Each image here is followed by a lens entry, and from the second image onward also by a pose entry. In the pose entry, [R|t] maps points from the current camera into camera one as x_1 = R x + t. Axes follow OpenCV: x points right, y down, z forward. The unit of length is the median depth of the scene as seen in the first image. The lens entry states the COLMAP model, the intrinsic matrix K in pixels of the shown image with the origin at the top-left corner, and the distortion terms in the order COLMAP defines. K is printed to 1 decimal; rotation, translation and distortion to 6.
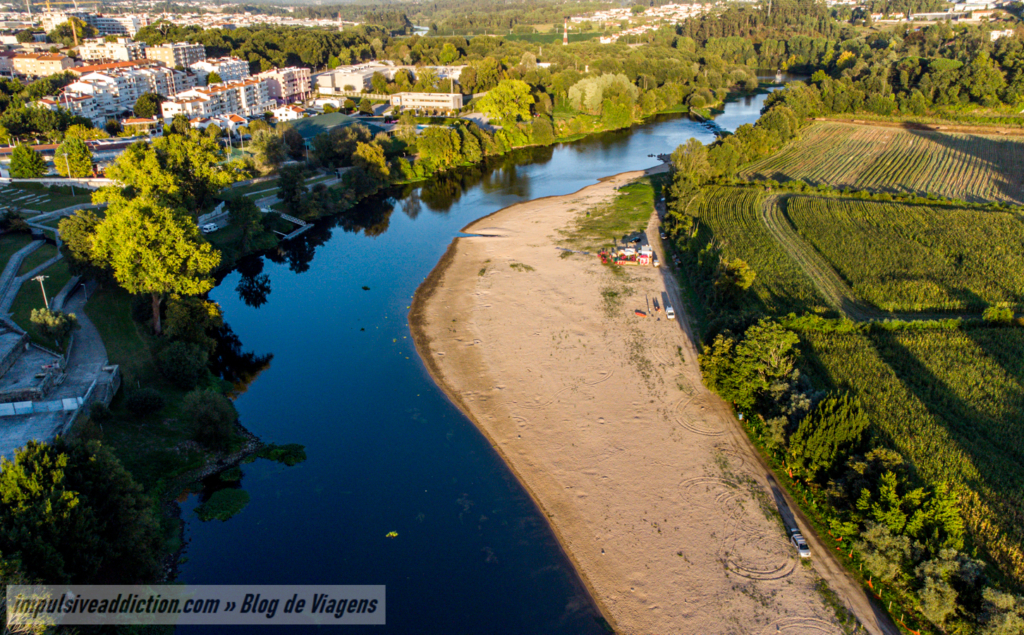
lens RADIAL K [[822.8, 0, 507.3], [0, 822.8, 319.7], [0, 0, 1]] dist [0.037288, 0.023350]
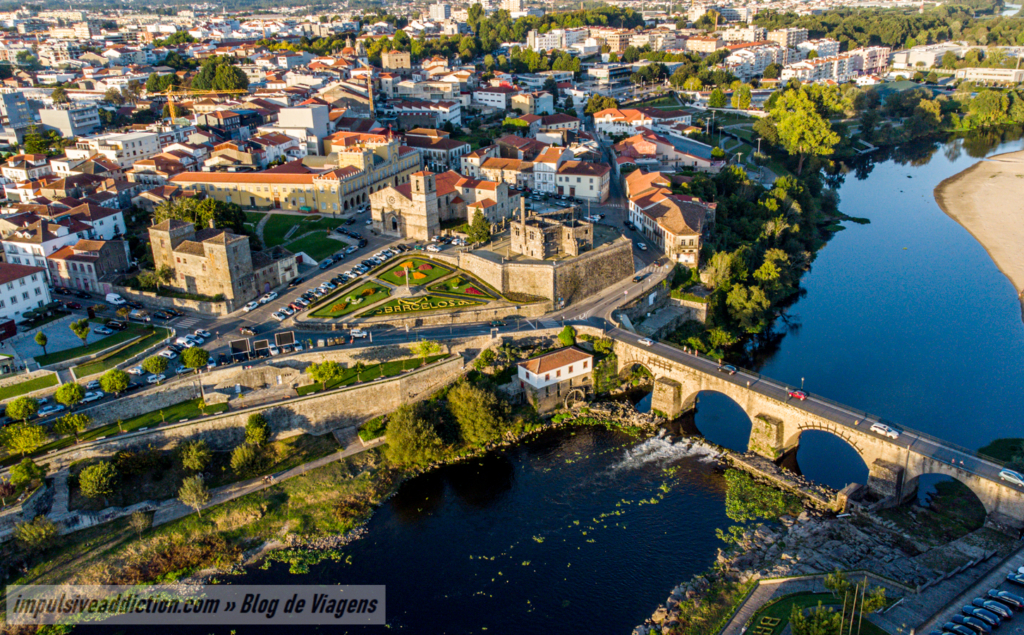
lens RADIAL K [[822.8, 0, 506.9], [0, 822.8, 322.0], [0, 0, 1]] dist [0.037288, 0.023350]
pose [[0.815900, 0.205486, -0.540446, 0.064356], [-0.192783, 0.977911, 0.080776, 0.127406], [0.545107, 0.038283, 0.837492, -0.406211]]
